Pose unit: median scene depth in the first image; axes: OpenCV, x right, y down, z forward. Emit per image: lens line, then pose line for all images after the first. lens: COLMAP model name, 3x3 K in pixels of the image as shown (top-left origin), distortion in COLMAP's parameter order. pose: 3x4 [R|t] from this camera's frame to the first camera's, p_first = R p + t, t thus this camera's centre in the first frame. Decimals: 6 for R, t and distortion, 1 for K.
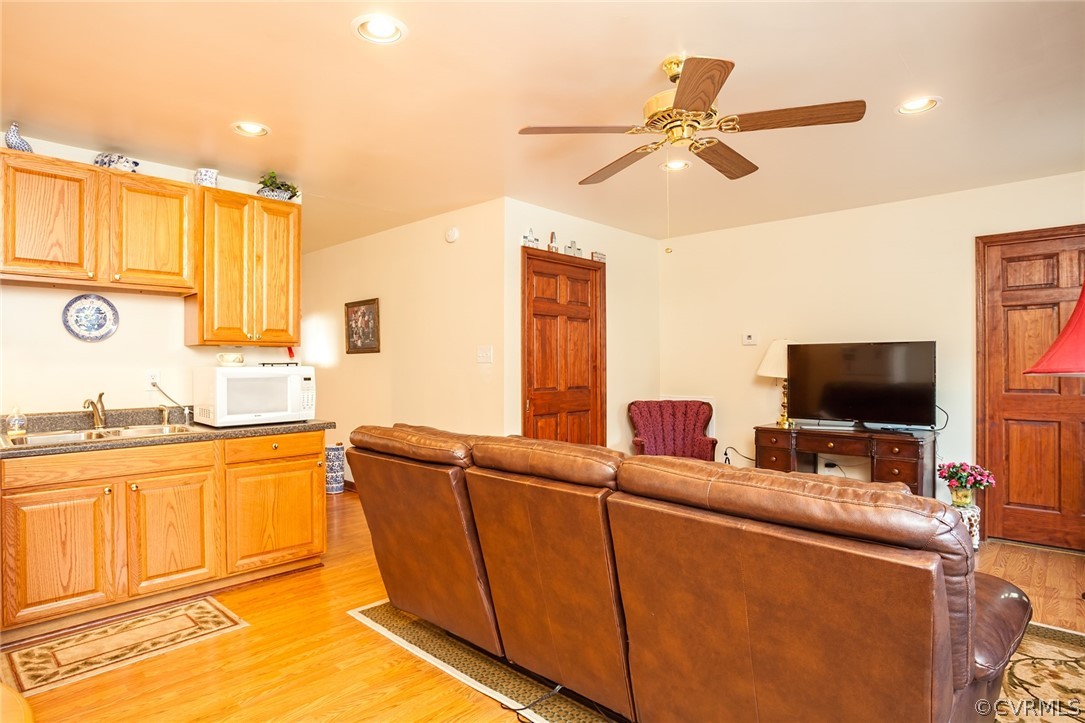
lens RADIAL K [[599.3, 0, 542.5], [0, 599.3, 361.5], [0, 0, 1]] dist [-0.072090, 0.032659]
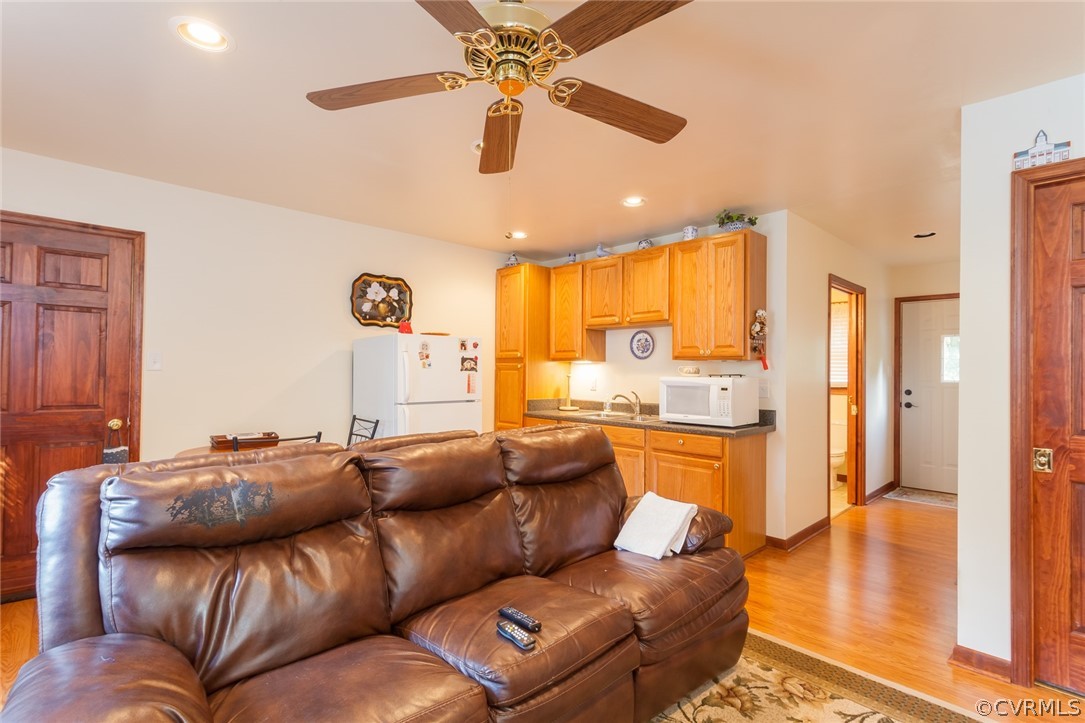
lens RADIAL K [[511.5, 0, 542.2], [0, 511.5, 367.1], [0, 0, 1]] dist [-0.001162, -0.000317]
pose [[-0.047328, -0.007144, -0.998854, 0.626880], [-0.008581, 0.999940, -0.006745, -0.002239], [0.998843, 0.008251, -0.047386, 0.772980]]
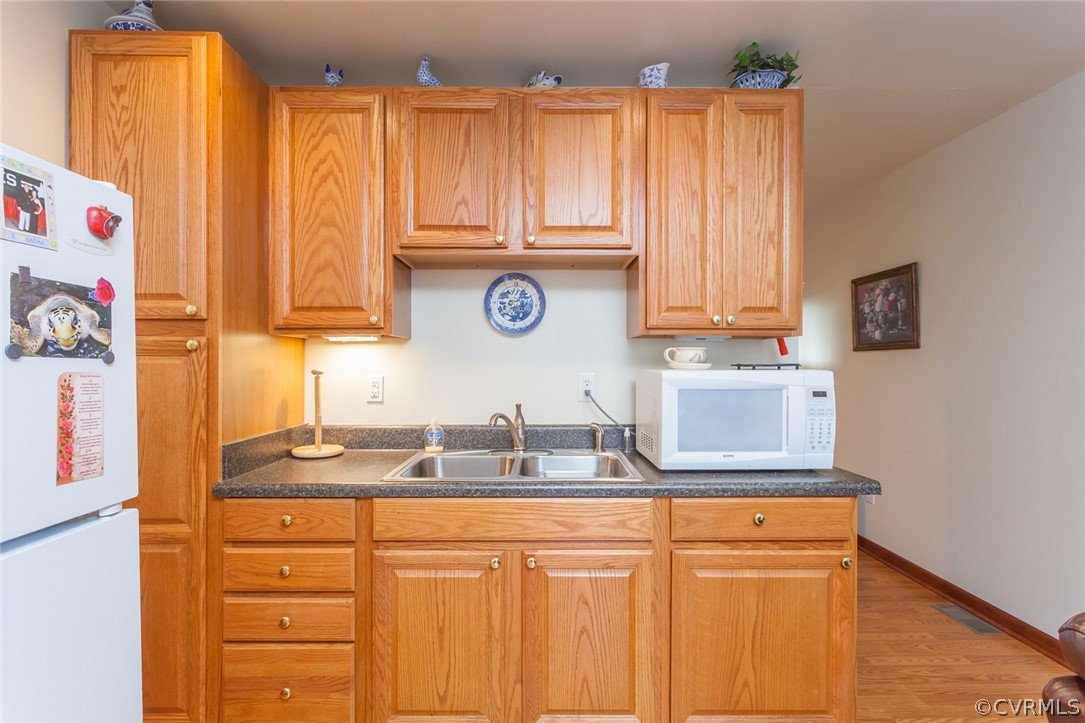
lens RADIAL K [[511.5, 0, 542.2], [0, 511.5, 367.1], [0, 0, 1]] dist [-0.001162, -0.000317]
pose [[0.695503, 0.008929, -0.718467, -0.261217], [-0.002878, 0.999949, 0.009642, 0.001430], [0.718517, -0.004638, 0.695494, 0.542845]]
